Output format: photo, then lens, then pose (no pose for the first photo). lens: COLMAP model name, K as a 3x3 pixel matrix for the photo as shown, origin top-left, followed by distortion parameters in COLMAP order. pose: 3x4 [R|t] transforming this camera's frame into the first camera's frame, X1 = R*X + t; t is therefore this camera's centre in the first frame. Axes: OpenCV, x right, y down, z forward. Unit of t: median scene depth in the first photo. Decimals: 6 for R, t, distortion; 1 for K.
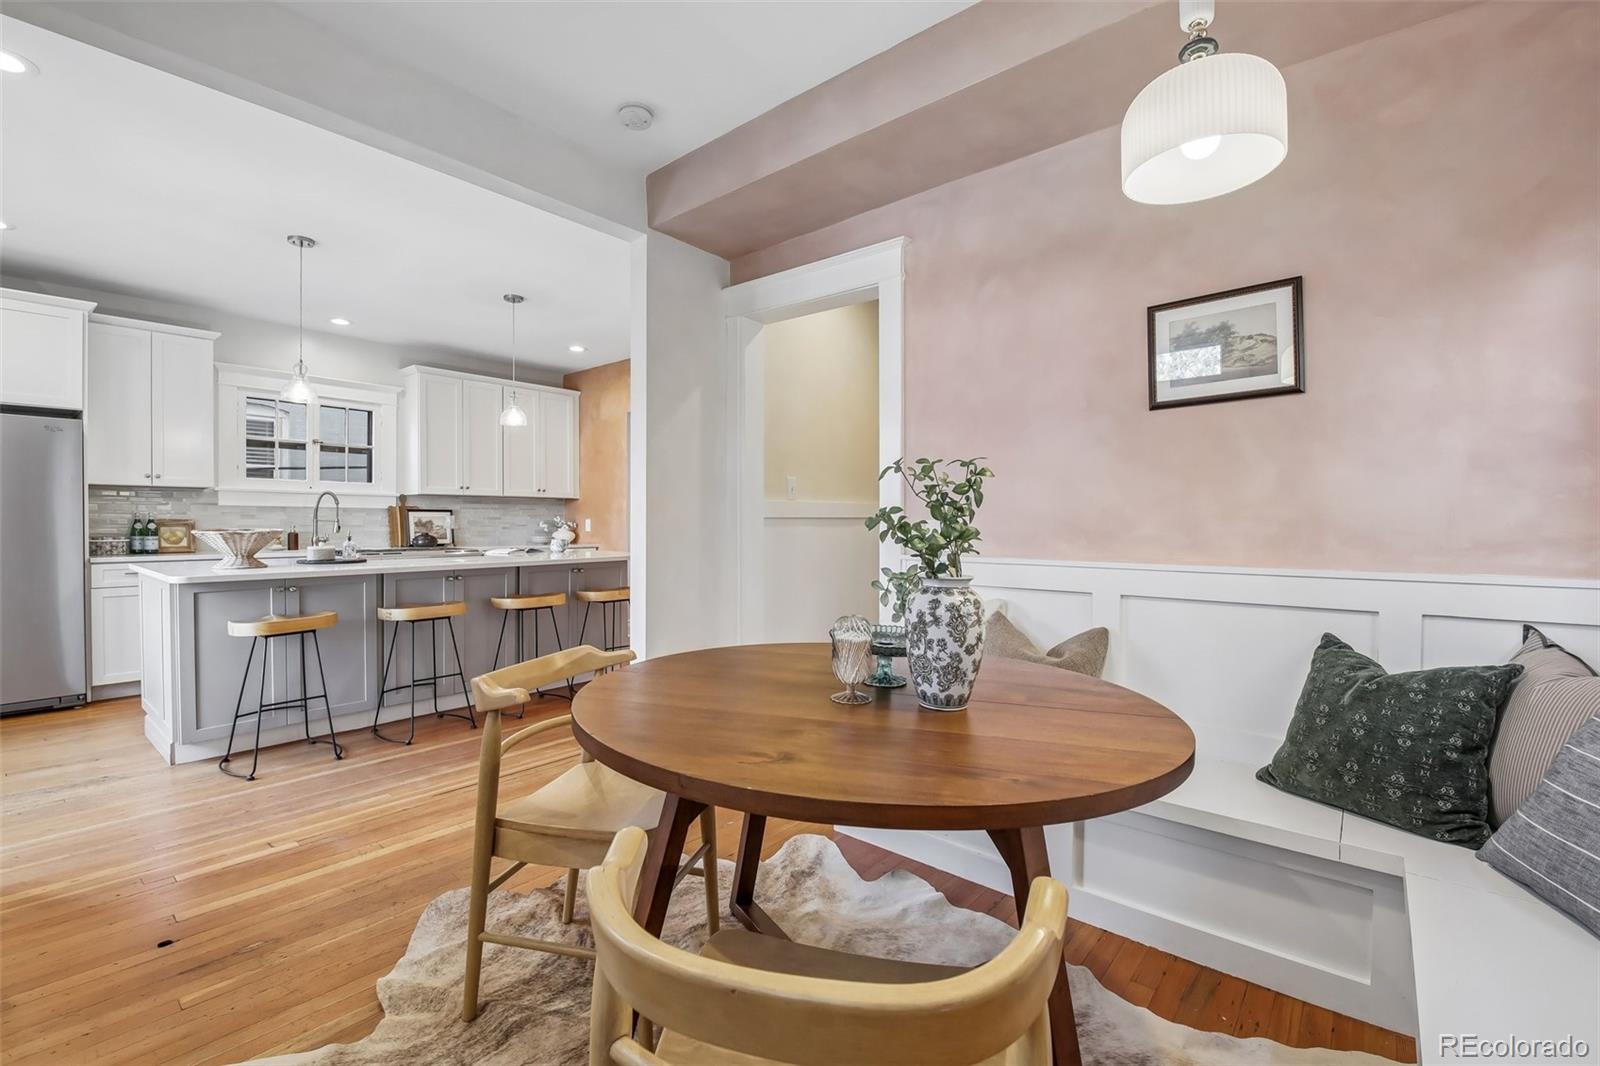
lens RADIAL K [[698.1, 0, 764.6], [0, 698.1, 525.9], [0, 0, 1]] dist [-0.007363, -0.006171]
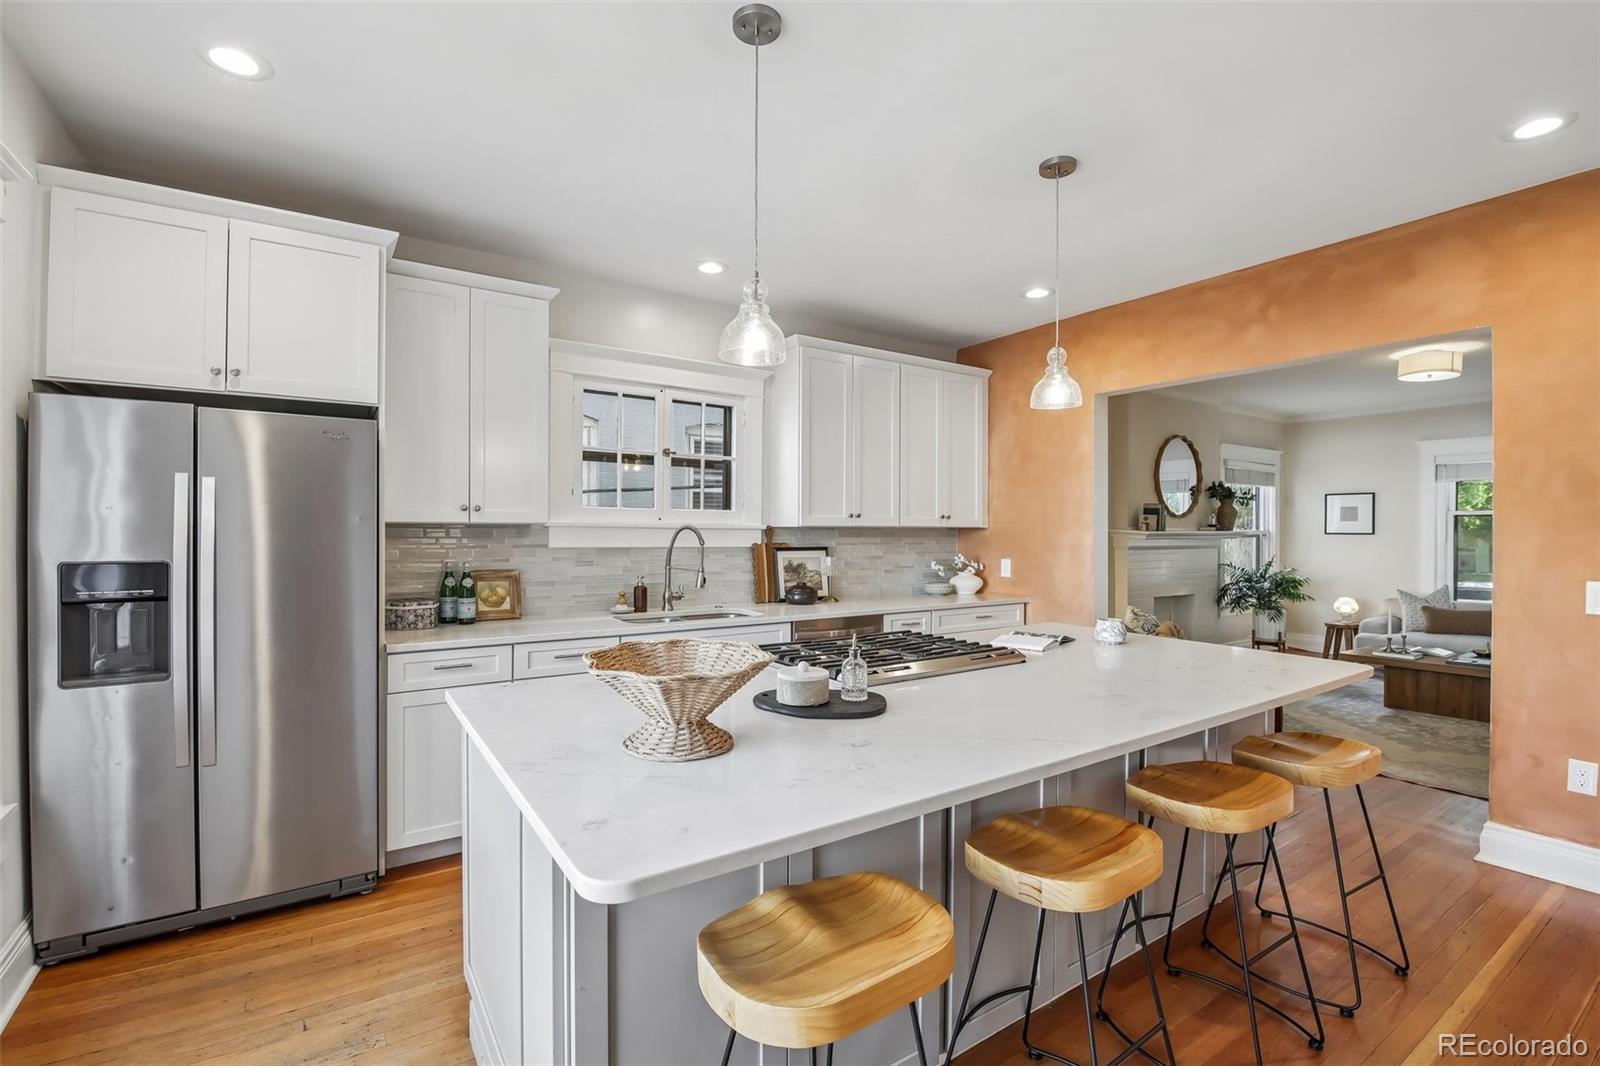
lens RADIAL K [[698.1, 0, 790.6], [0, 698.1, 530.1], [0, 0, 1]] dist [-0.007363, -0.006171]
pose [[0.964800, 0.000528, -0.262984, -0.355483], [-0.003431, 0.999938, -0.010581, -0.038284], [0.262962, 0.011111, 0.964742, 0.376876]]
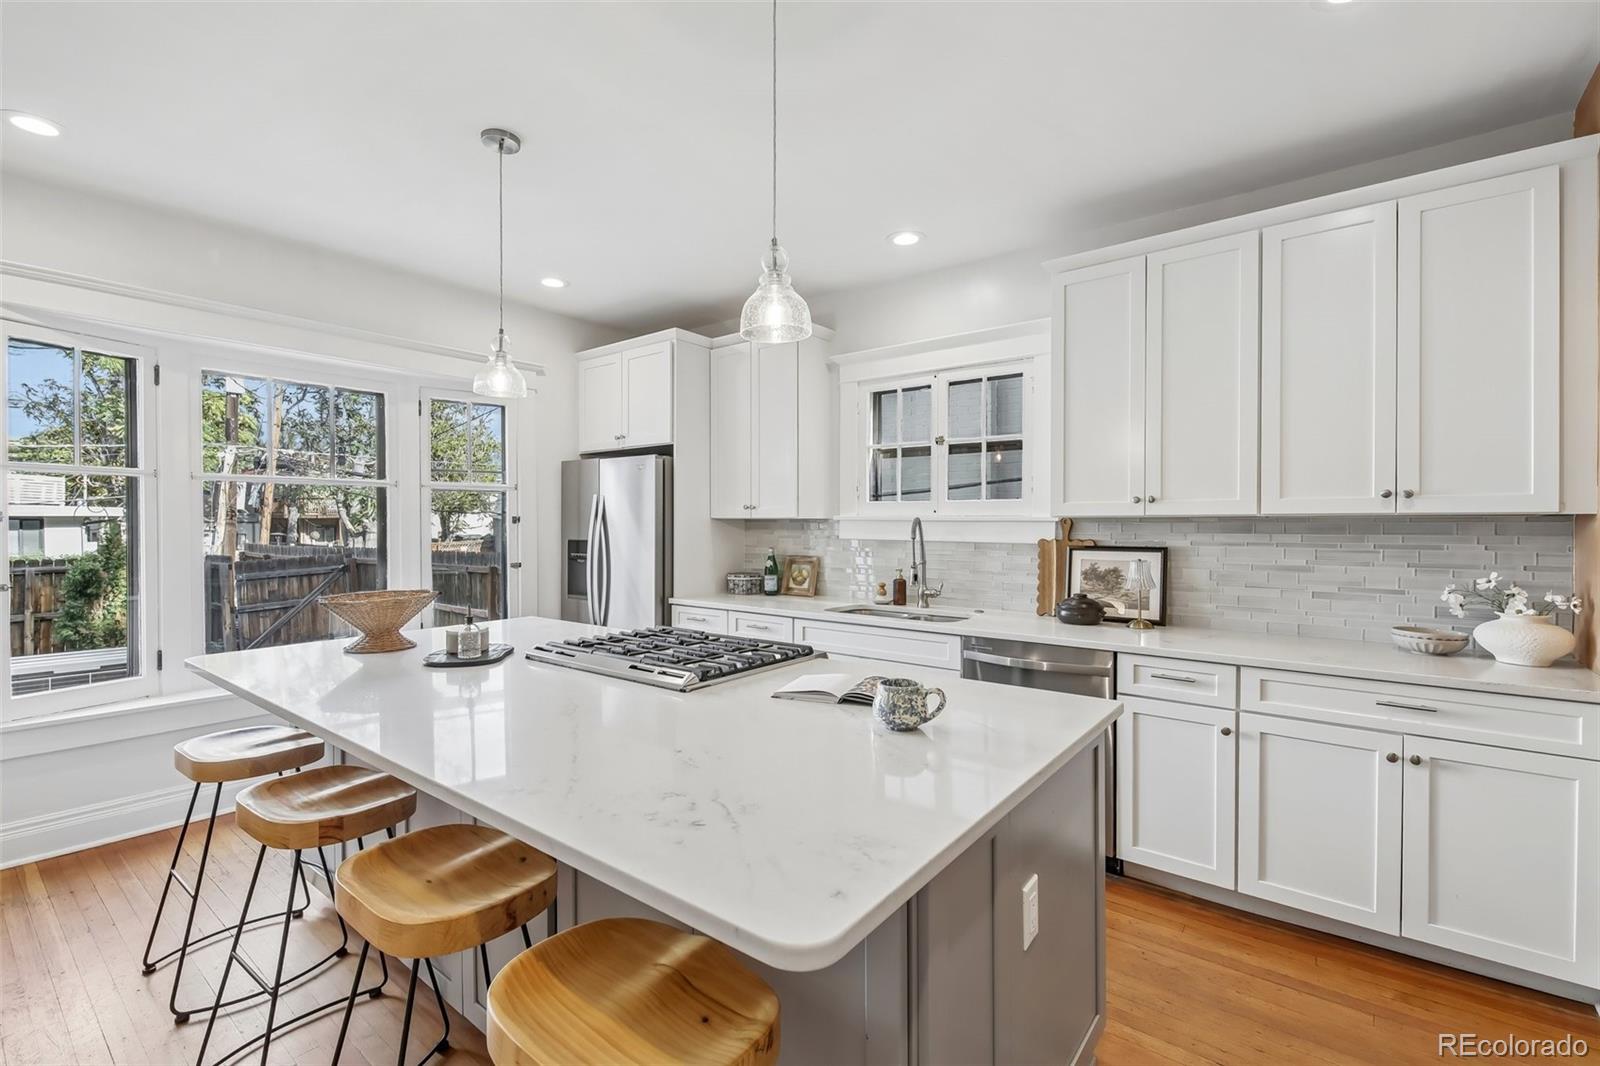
lens RADIAL K [[698.1, 0, 797.8], [0, 698.1, 537.6], [0, 0, 1]] dist [-0.007363, -0.006171]
pose [[0.034278, 0.015217, -0.999296, 0.003205], [-0.008467, 0.999853, 0.014935, -0.040347], [0.999376, 0.007949, 0.034402, 0.872135]]
